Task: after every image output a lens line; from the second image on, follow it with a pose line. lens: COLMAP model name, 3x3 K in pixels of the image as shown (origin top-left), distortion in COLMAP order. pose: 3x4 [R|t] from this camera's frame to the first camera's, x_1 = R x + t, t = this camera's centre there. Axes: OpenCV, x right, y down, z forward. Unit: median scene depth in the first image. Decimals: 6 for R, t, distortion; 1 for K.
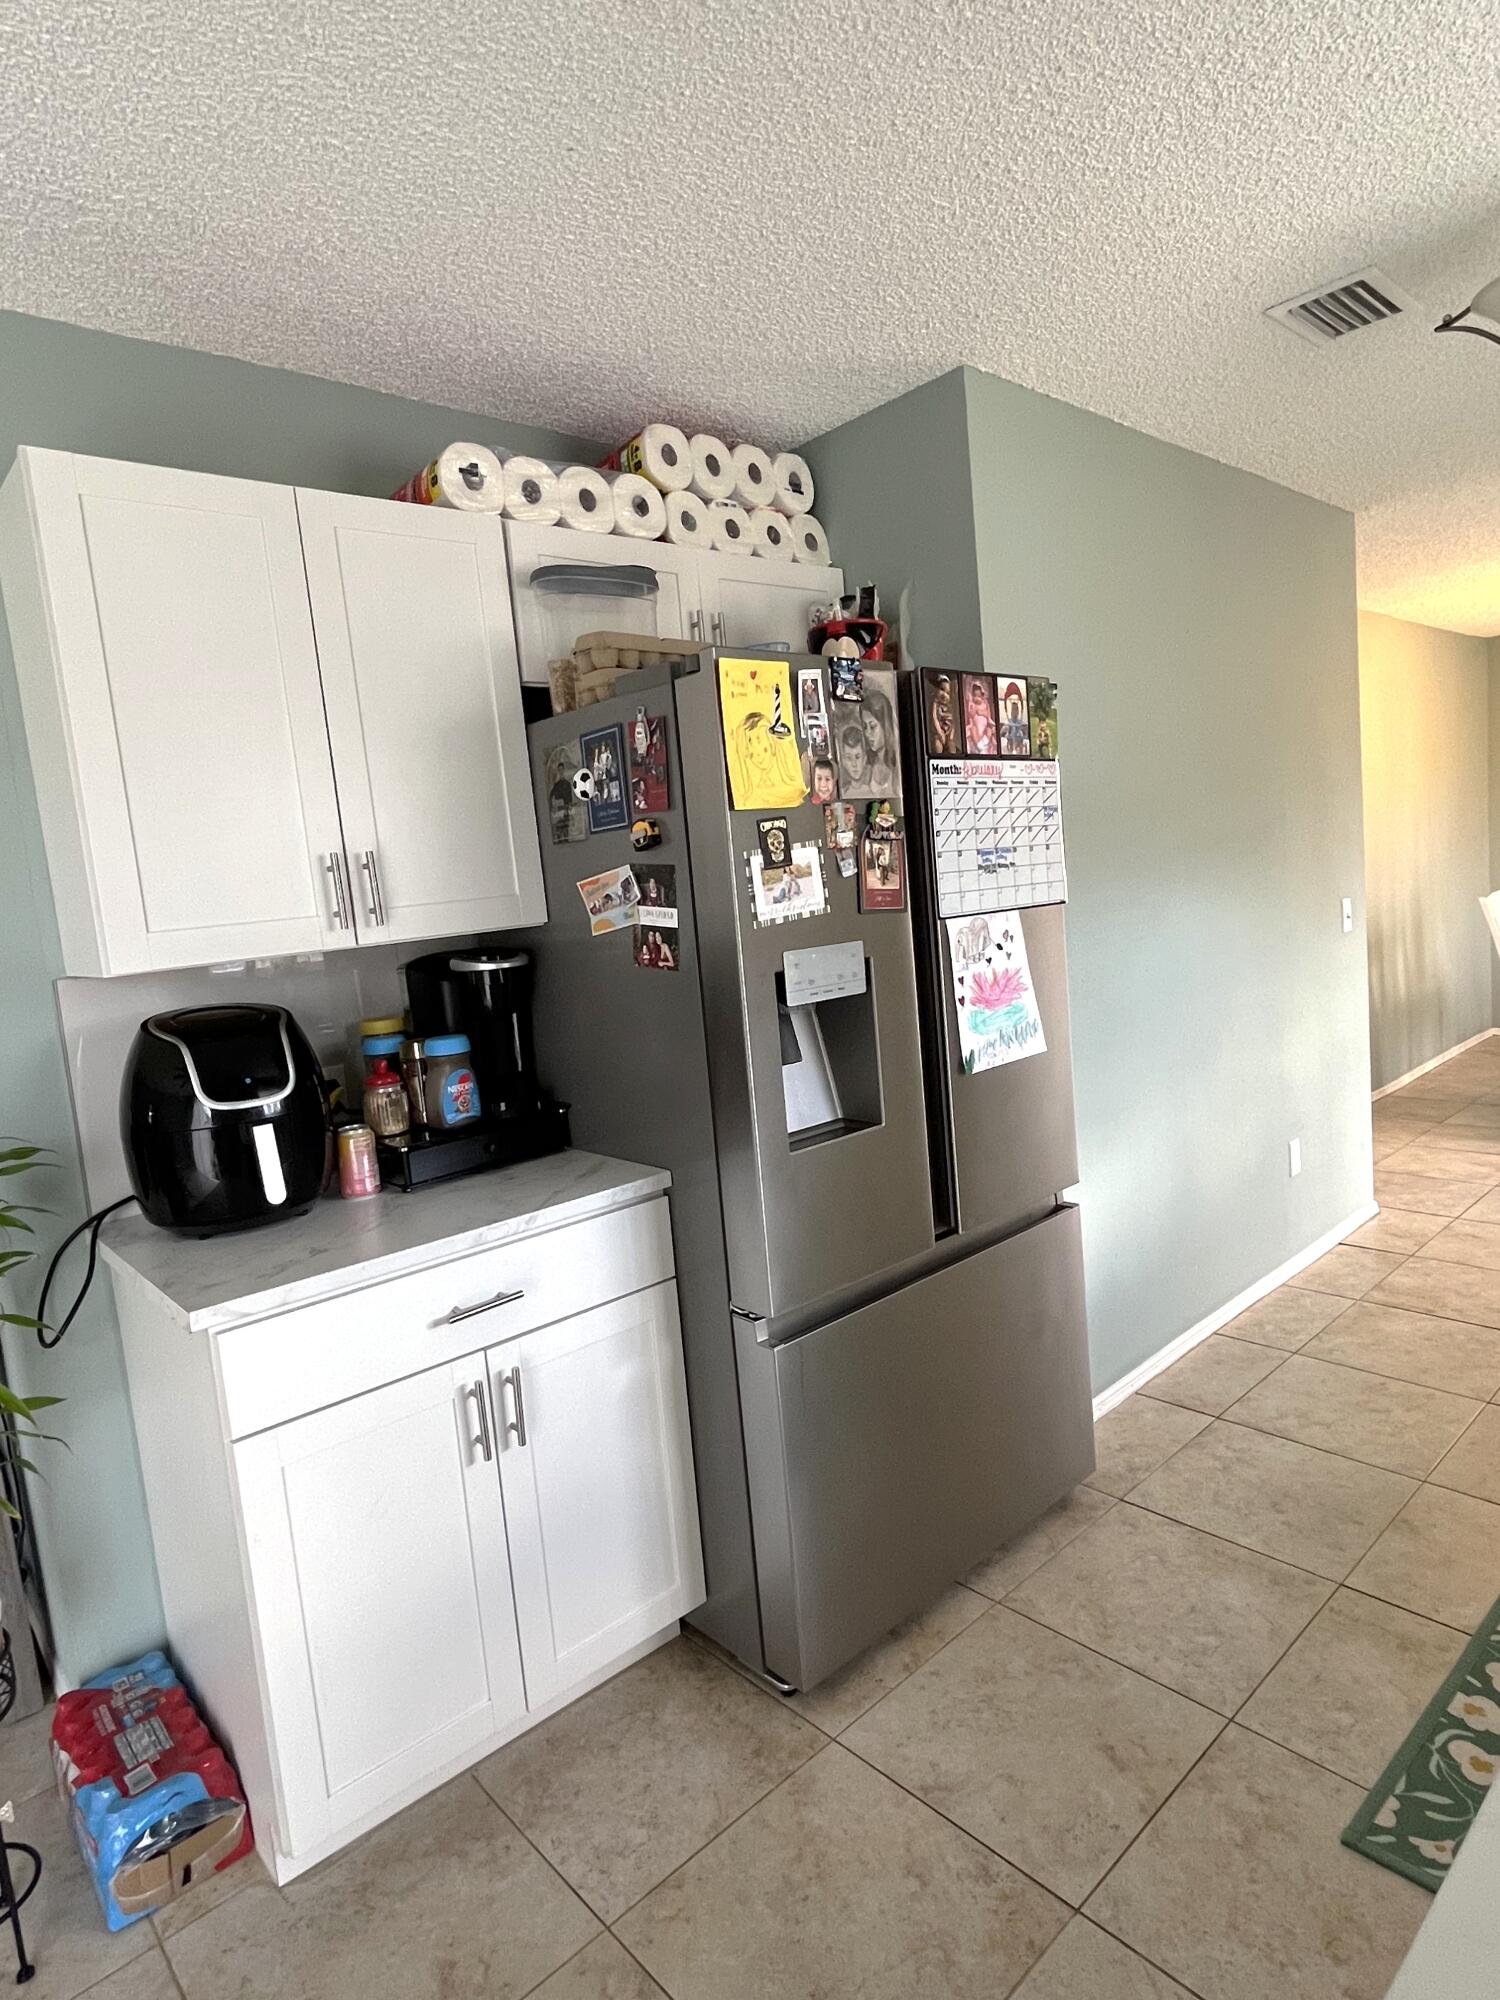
lens RADIAL K [[1117.2, 0, 752.5], [0, 1117.2, 997.9], [0, 0, 1]] dist [-0.000706, -0.002957]
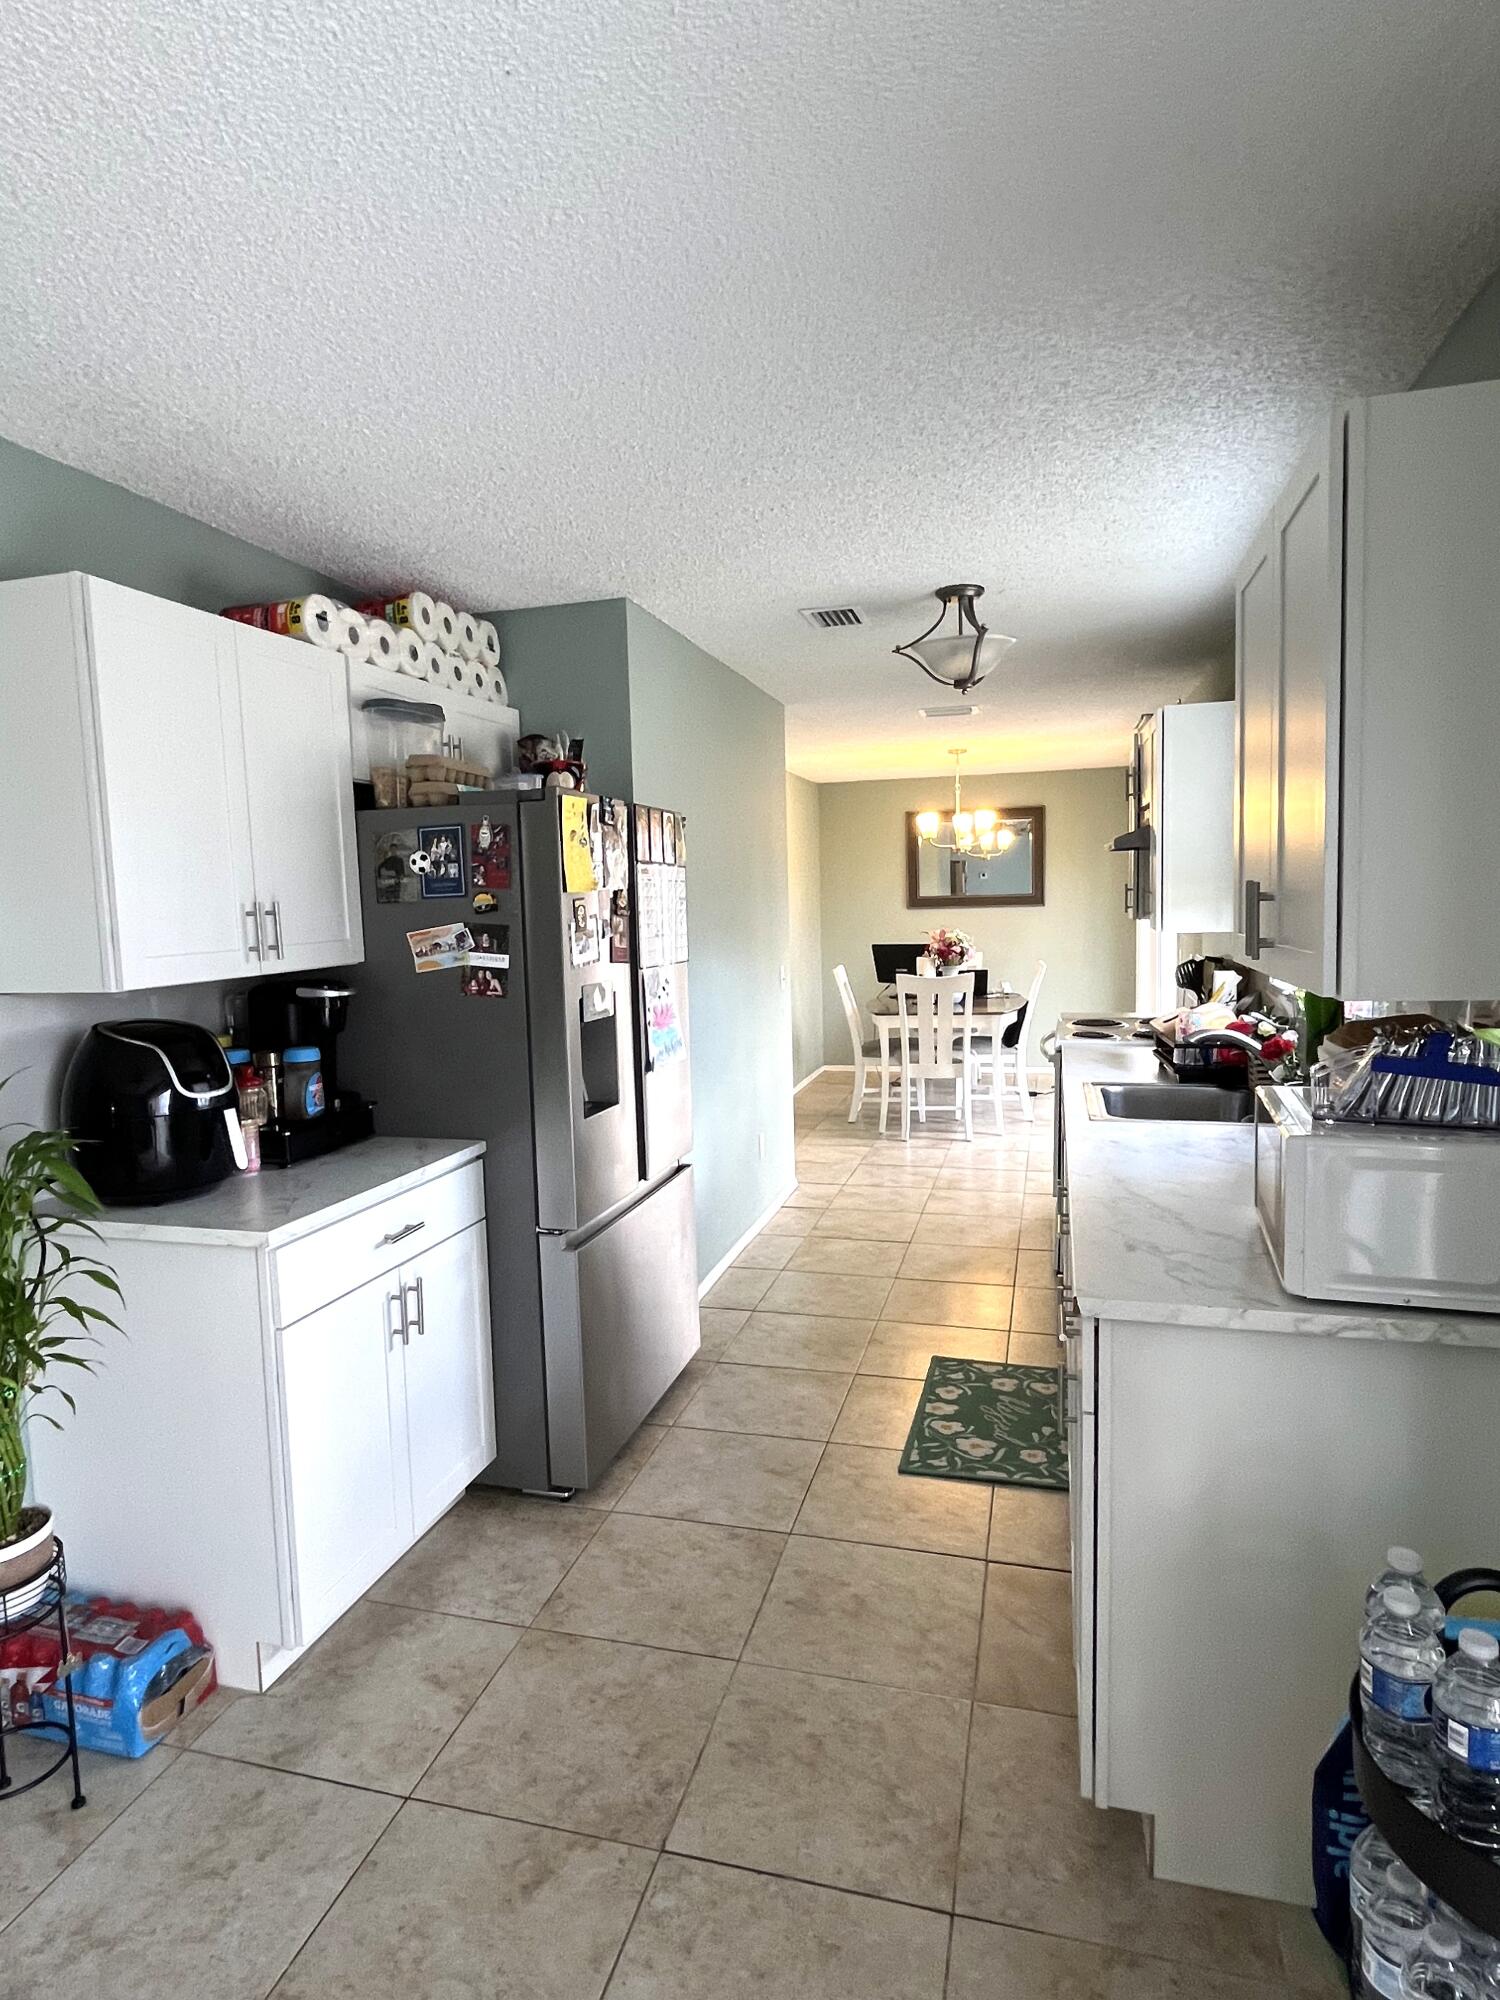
lens RADIAL K [[1117.2, 0, 747.0], [0, 1117.2, 1001.7], [0, 0, 1]] dist [-0.000706, -0.002957]
pose [[0.841182, 0.016988, 0.540486, -0.538754], [0.011331, 0.998733, -0.049025, 0.050570], [-0.540634, 0.047364, 0.839924, -0.353862]]
